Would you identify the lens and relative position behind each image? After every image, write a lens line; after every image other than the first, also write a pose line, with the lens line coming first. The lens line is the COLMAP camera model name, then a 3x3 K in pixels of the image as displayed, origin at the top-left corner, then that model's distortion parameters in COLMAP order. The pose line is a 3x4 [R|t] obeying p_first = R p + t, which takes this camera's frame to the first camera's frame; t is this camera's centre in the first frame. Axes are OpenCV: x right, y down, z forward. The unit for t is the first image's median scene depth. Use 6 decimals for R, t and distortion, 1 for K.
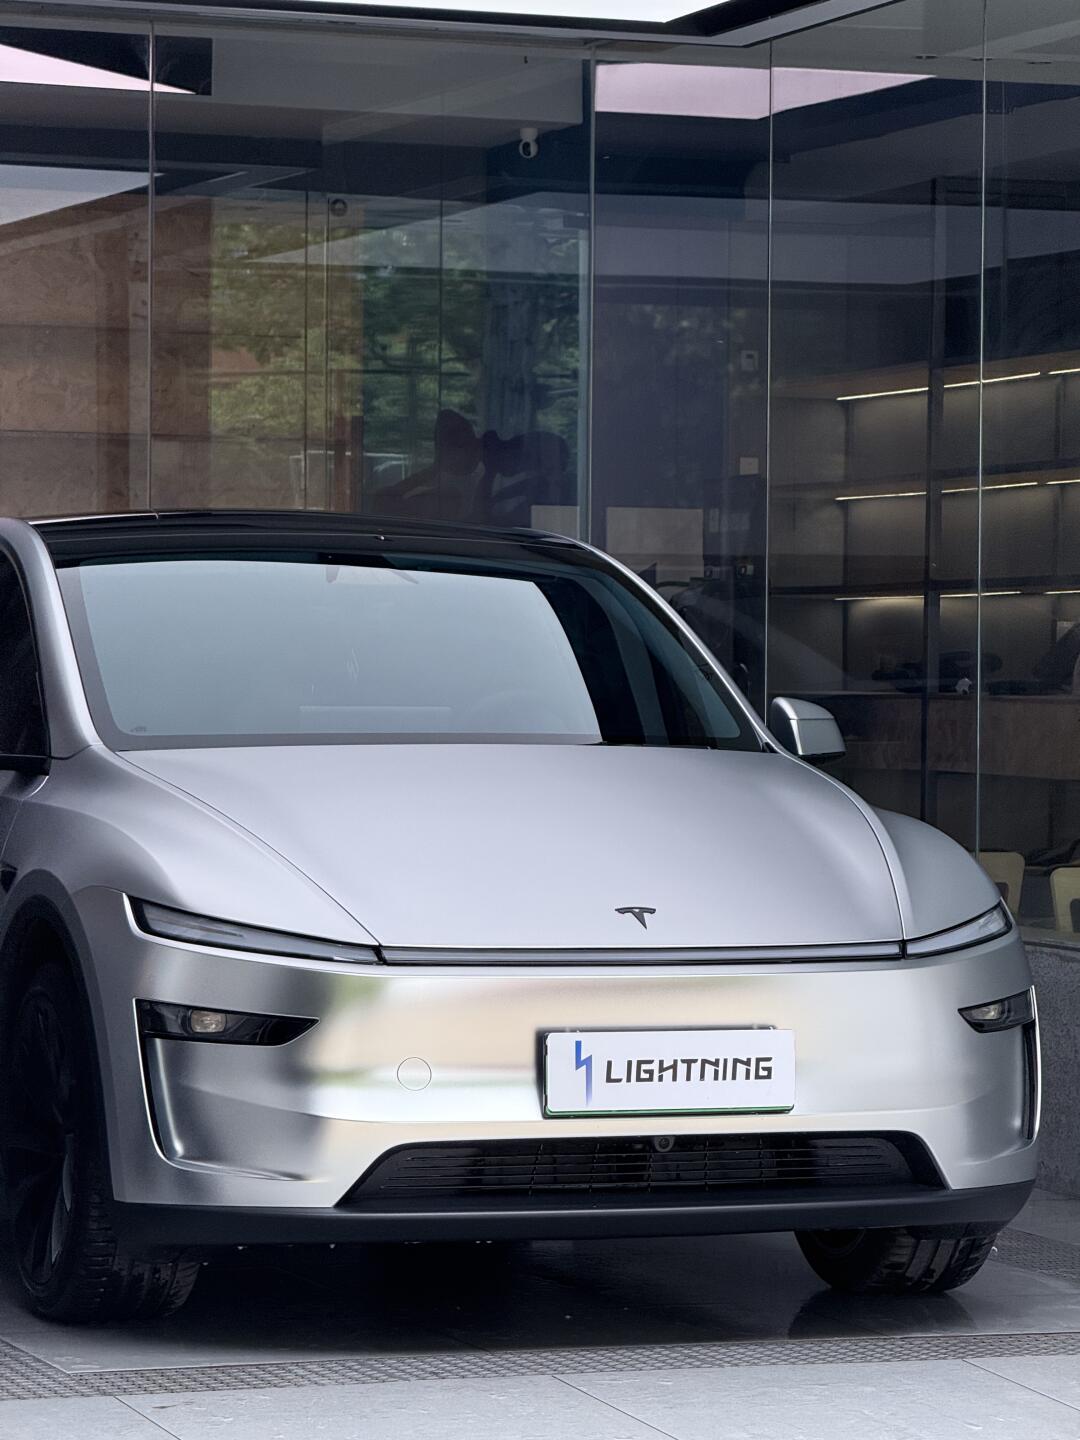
lens RADIAL K [[5075.4, 0, 538.2], [0, 5075.4, 727.5], [0, 0, 1]] dist [0.302951, 0.000000]
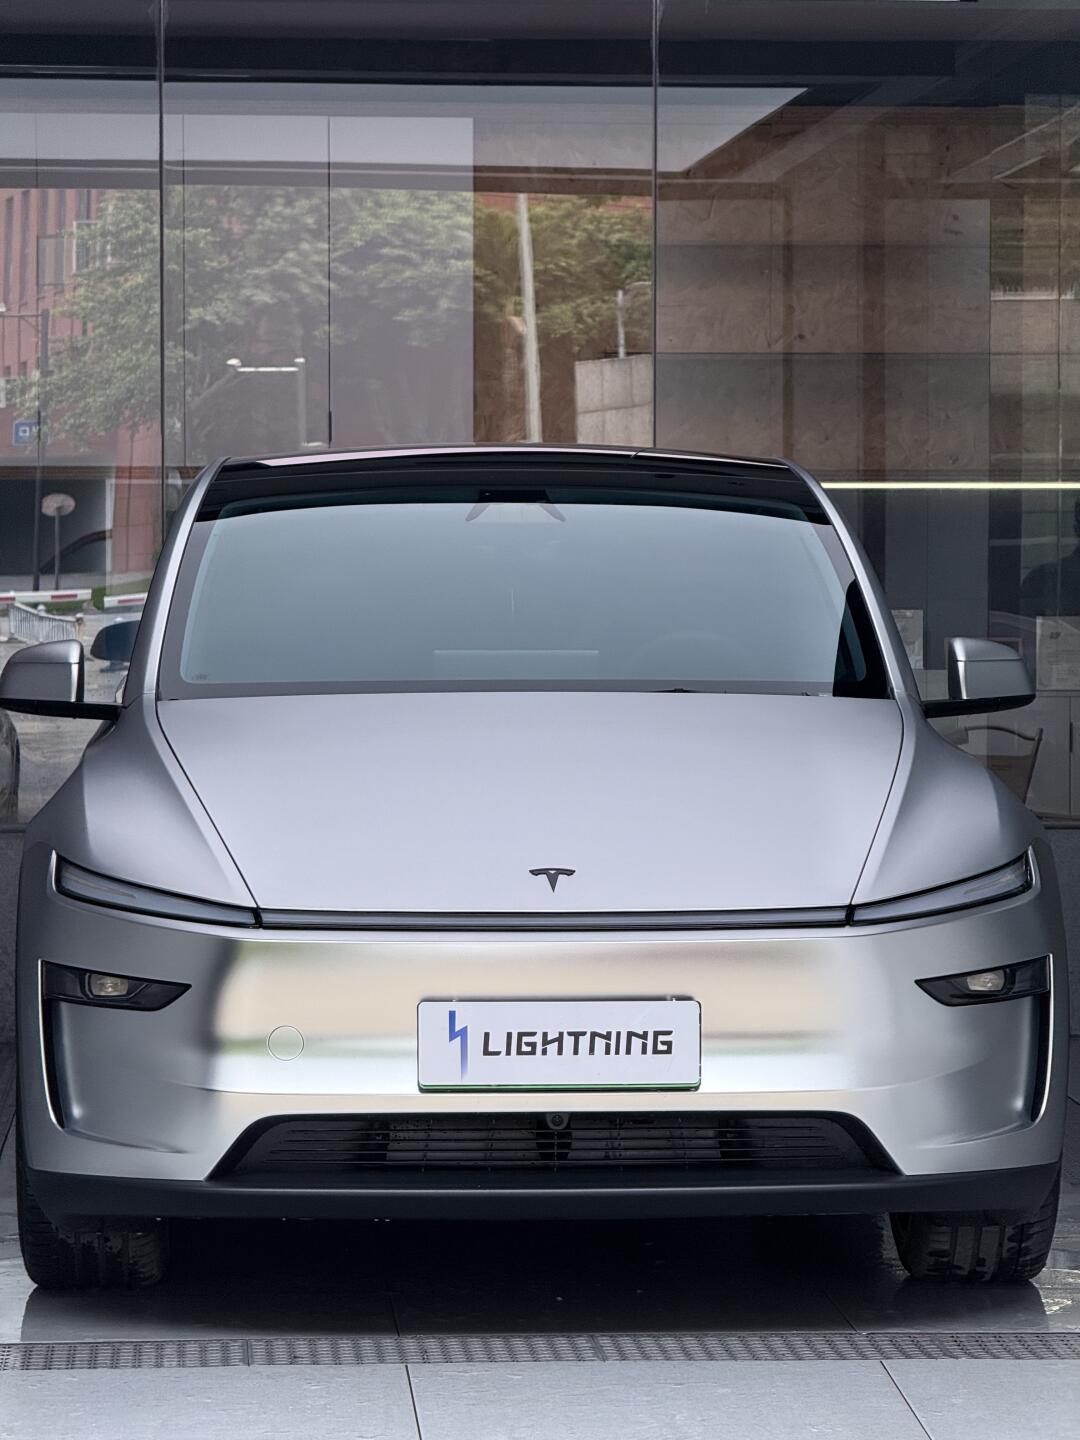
lens RADIAL K [[5075.4, 0, 542.8], [0, 5075.4, 714.9], [0, 0, 1]] dist [0.302951, 0.000000]
pose [[0.956491, -0.001668, -0.291756, 0.296065], [0.006122, 0.999878, 0.014354, -0.006679], [0.291696, -0.015516, 0.956385, 0.101791]]
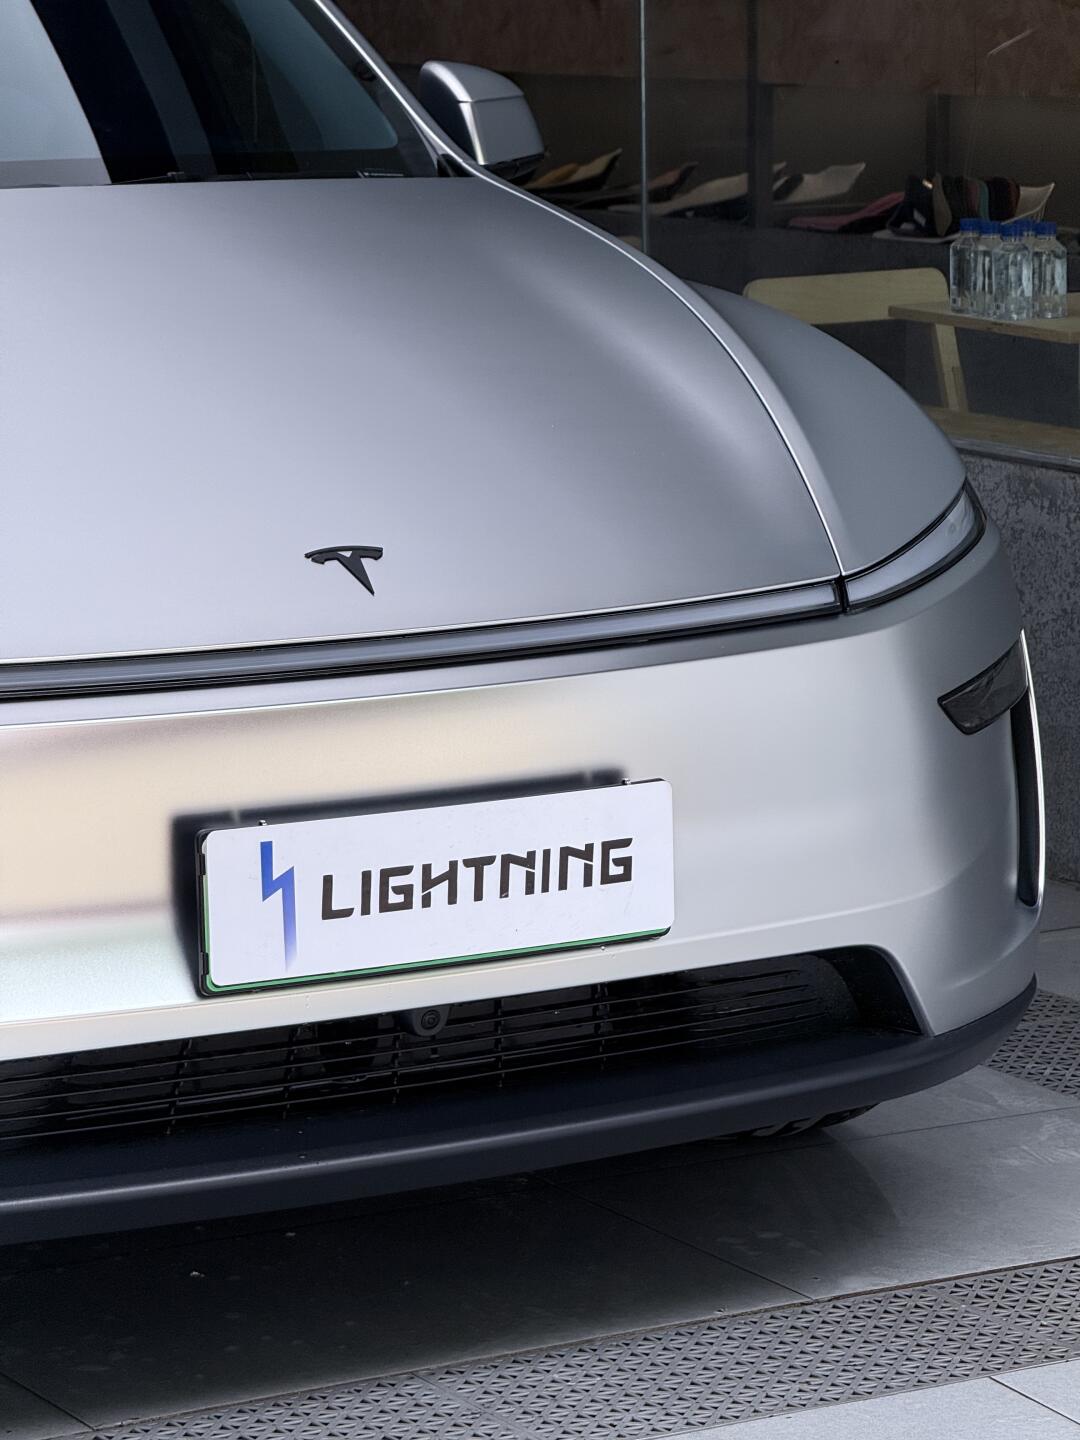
lens RADIAL K [[5075.4, 0, 545.3], [0, 5075.4, 719.2], [0, 0, 1]] dist [0.302951, 0.000000]
pose [[0.985469, -0.048386, 0.162820, -0.044782], [0.022811, 0.987585, 0.155422, -0.026148], [-0.168319, -0.149449, 0.974338, 0.509019]]
